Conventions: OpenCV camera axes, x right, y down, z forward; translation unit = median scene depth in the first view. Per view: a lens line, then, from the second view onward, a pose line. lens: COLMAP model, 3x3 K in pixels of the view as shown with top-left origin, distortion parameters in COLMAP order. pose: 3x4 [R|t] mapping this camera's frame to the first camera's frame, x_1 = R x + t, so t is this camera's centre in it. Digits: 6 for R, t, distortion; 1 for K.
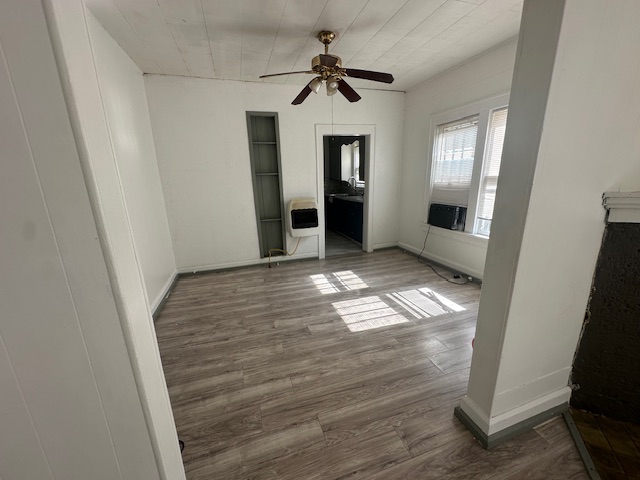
lens RADIAL K [[255.7, 0, 319.3], [0, 255.7, 240.3], [0, 0, 1]] dist [0.002273, 0.000095]
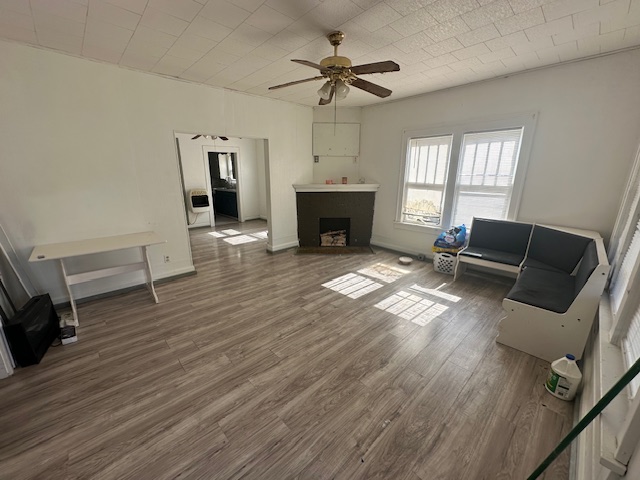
lens RADIAL K [[255.7, 0, 316.5], [0, 255.7, 242.9], [0, 0, 1]] dist [0.002273, 0.000095]
pose [[0.904915, -0.087843, 0.416429, -0.083502], [0.079439, 0.996134, 0.037505, 0.171497], [-0.418113, -0.000858, 0.908394, -0.789030]]
